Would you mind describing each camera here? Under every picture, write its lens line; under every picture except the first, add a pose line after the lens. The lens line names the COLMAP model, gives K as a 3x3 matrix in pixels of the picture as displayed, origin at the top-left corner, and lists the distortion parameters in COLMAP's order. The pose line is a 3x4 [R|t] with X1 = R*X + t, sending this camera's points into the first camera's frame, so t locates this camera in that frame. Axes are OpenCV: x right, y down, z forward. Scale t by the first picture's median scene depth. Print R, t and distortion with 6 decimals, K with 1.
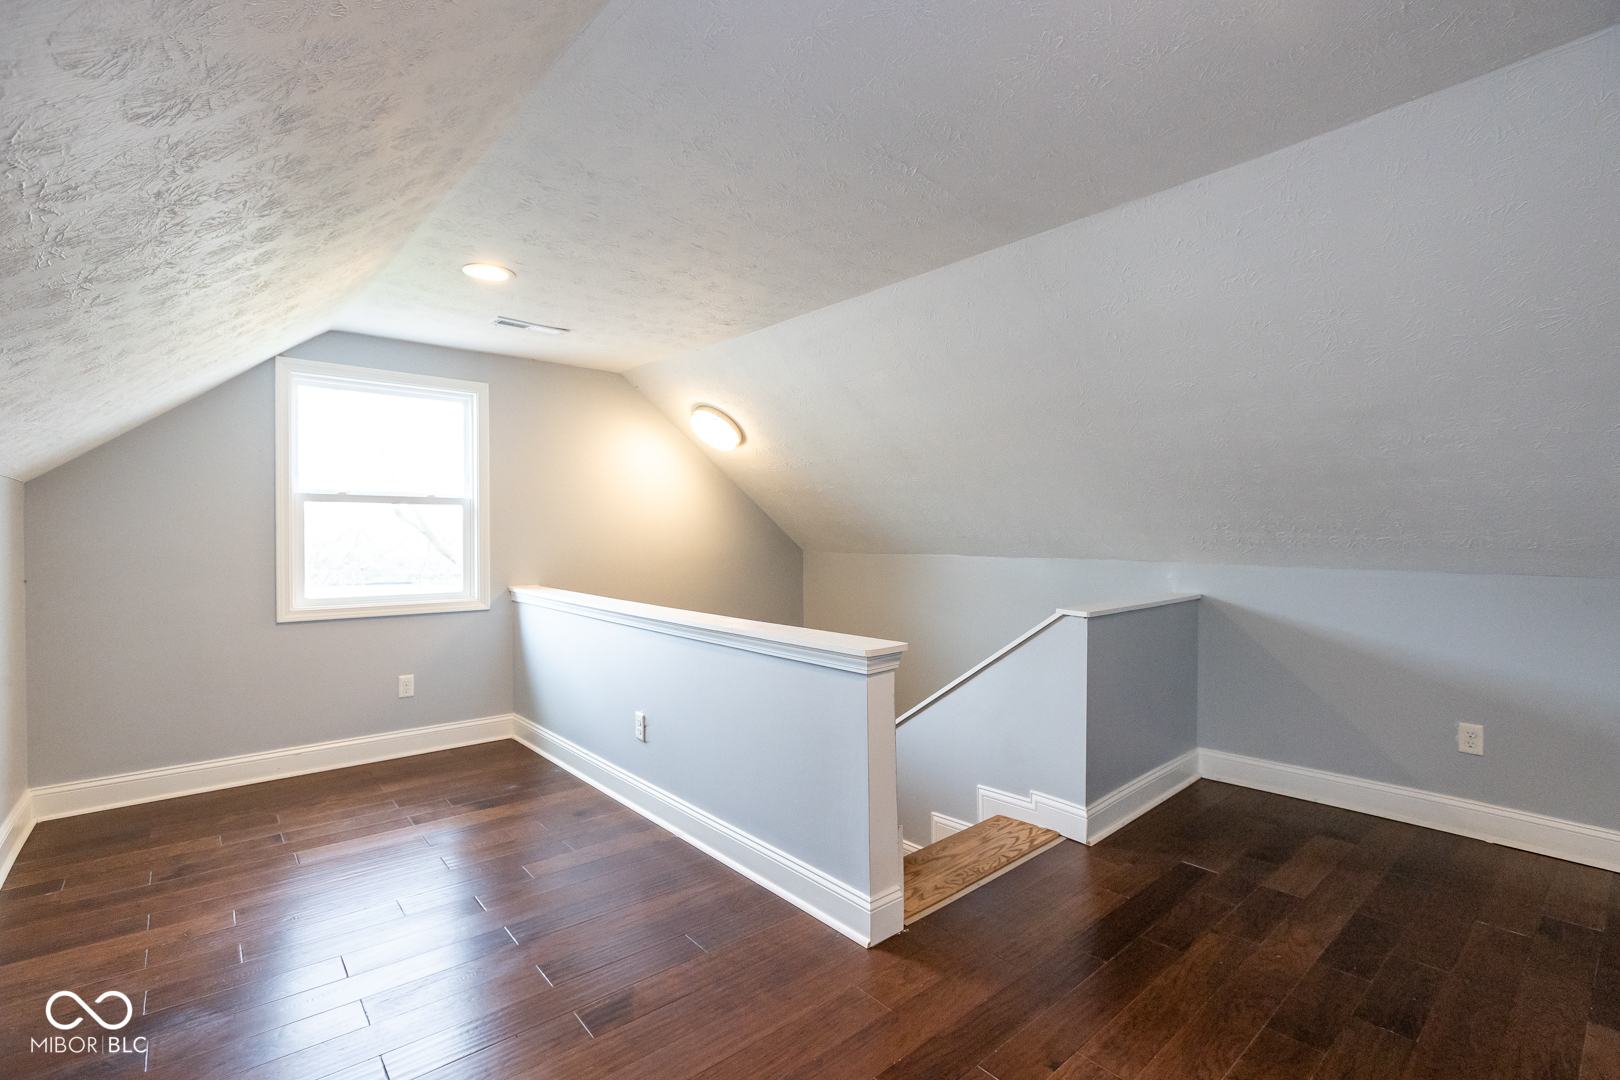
lens RADIAL K [[731.8, 0, 800.3], [0, 731.8, 534.7], [0, 0, 1]] dist [-0.000298, 0.000384]
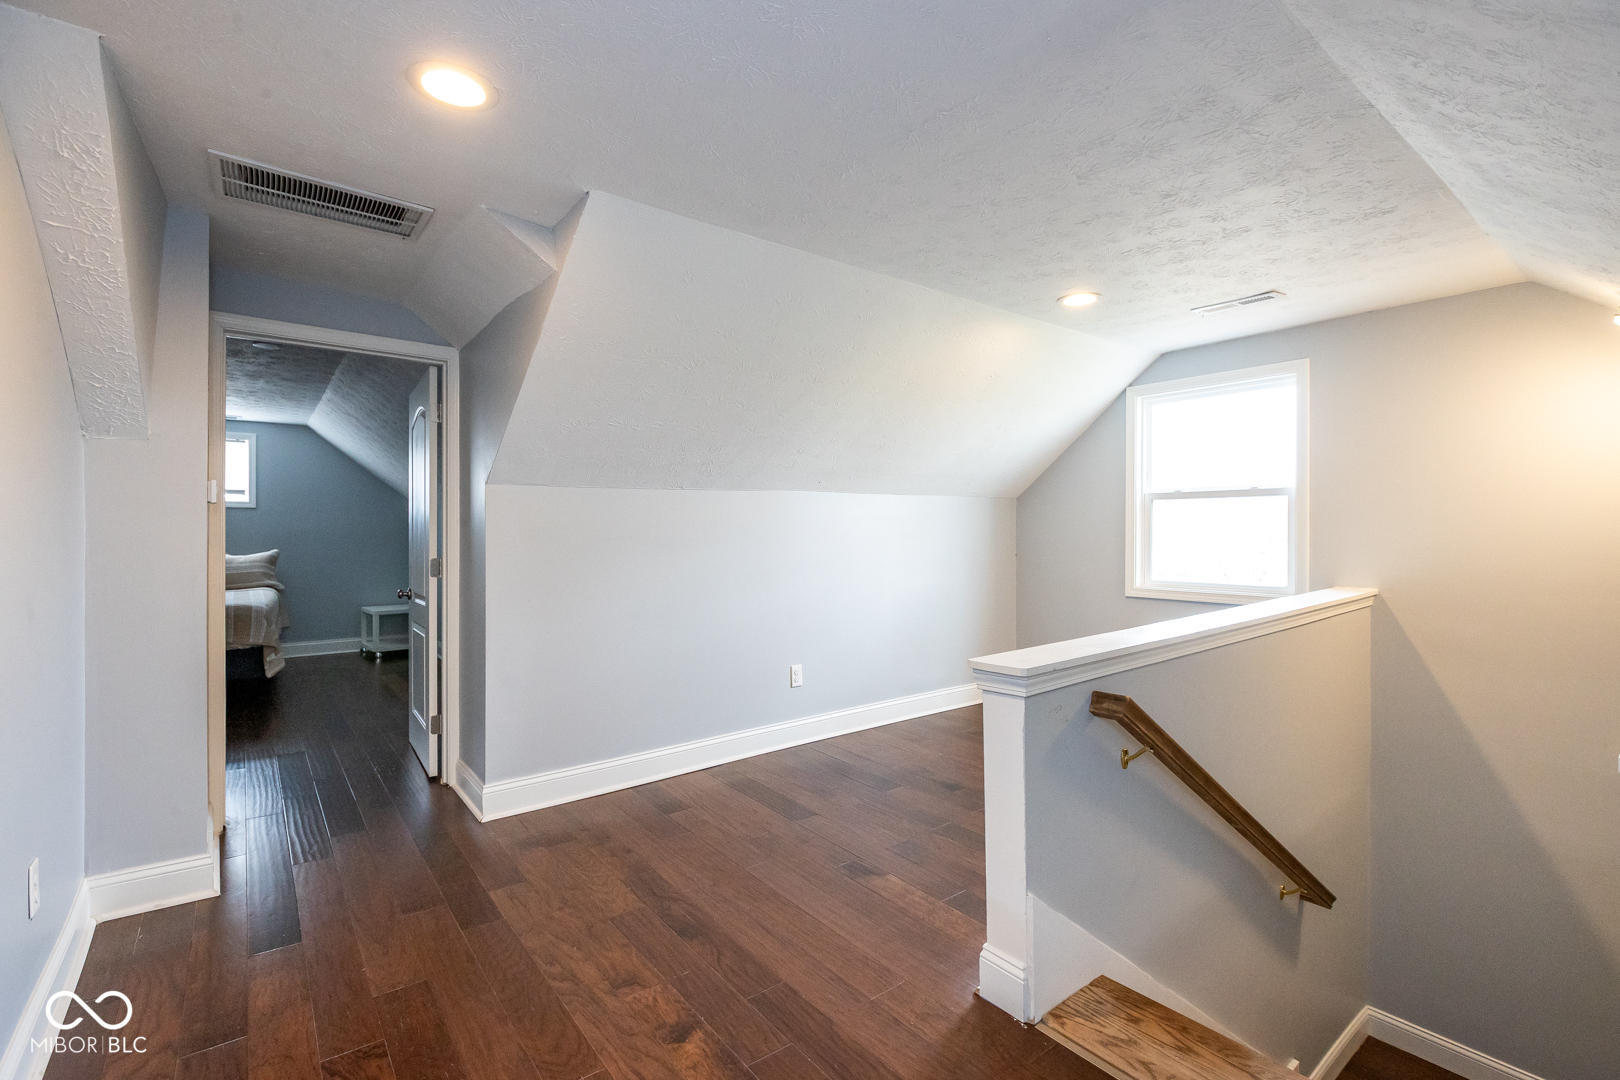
lens RADIAL K [[731.8, 0, 800.3], [0, 731.8, 534.7], [0, 0, 1]] dist [-0.000298, 0.000384]
pose [[-0.054844, 0.007890, -0.998464, 0.571311], [0.005129, 0.999958, 0.007620, -0.000221], [0.998482, -0.004703, -0.054882, 0.483395]]
